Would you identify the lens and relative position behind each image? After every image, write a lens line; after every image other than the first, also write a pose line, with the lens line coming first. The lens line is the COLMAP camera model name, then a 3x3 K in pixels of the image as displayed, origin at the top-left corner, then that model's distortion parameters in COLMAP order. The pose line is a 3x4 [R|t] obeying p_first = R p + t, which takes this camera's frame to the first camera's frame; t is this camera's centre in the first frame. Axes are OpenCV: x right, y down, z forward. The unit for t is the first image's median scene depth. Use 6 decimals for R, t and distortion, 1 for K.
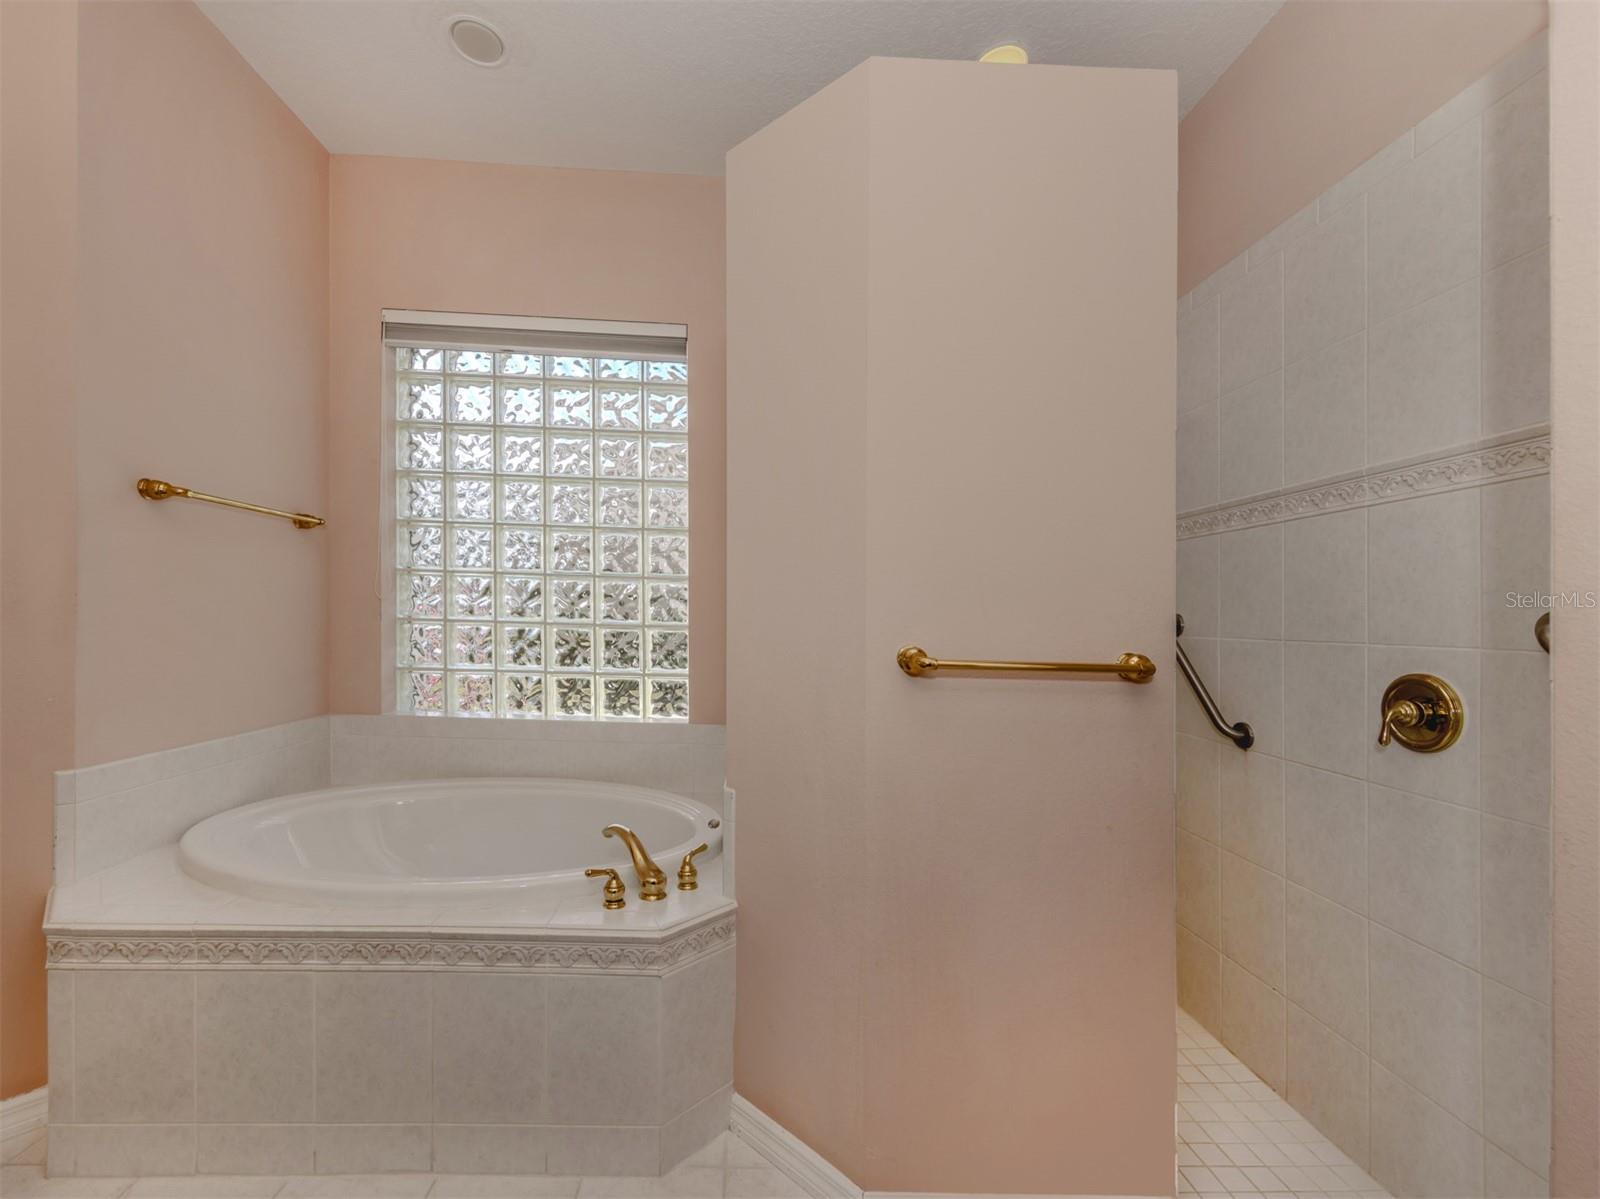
lens RADIAL K [[913.0, 0, 800.0], [0, 913.0, 599.5], [0, 0, 1]] dist [0.001442, 0.000216]
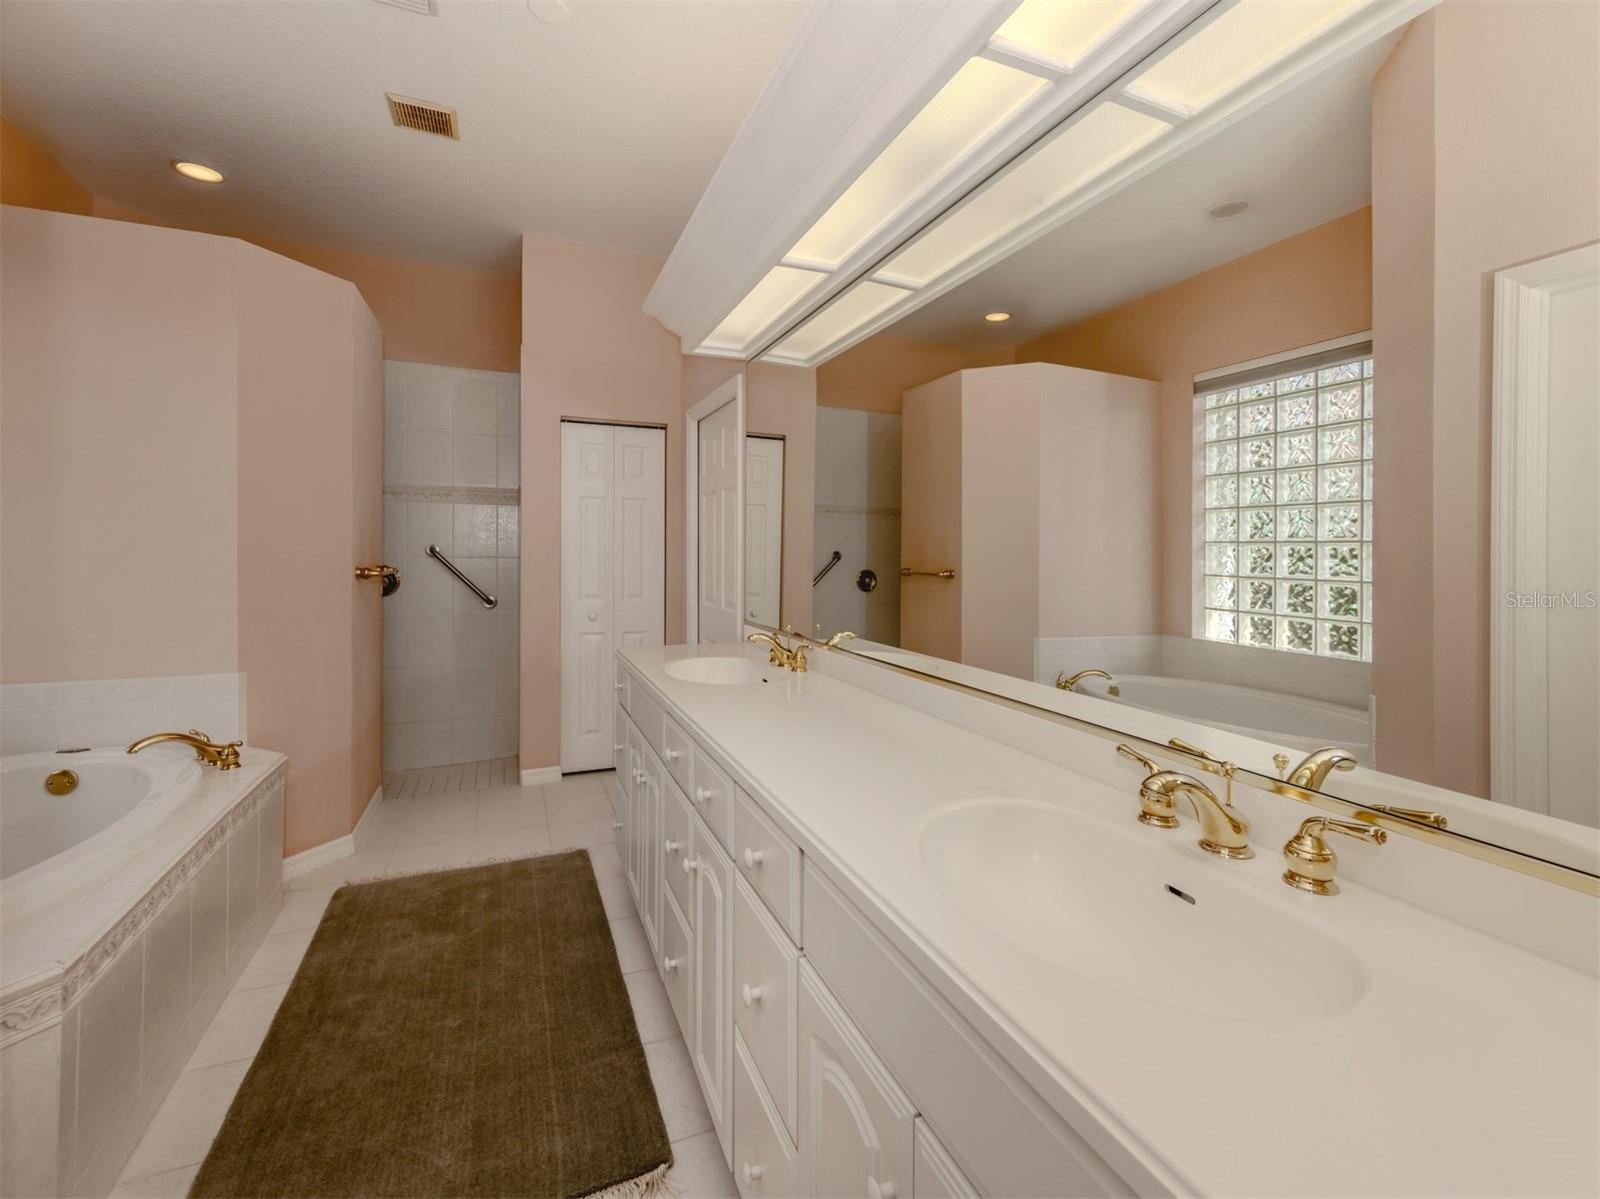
lens RADIAL K [[913.0, 0, 800.0], [0, 913.0, 599.5], [0, 0, 1]] dist [0.001442, 0.000216]
pose [[0.248658, 0.026312, -0.968234, 0.856433], [-0.004591, 0.999652, 0.025987, 0.025270], [0.968581, -0.002017, 0.248692, -0.018302]]
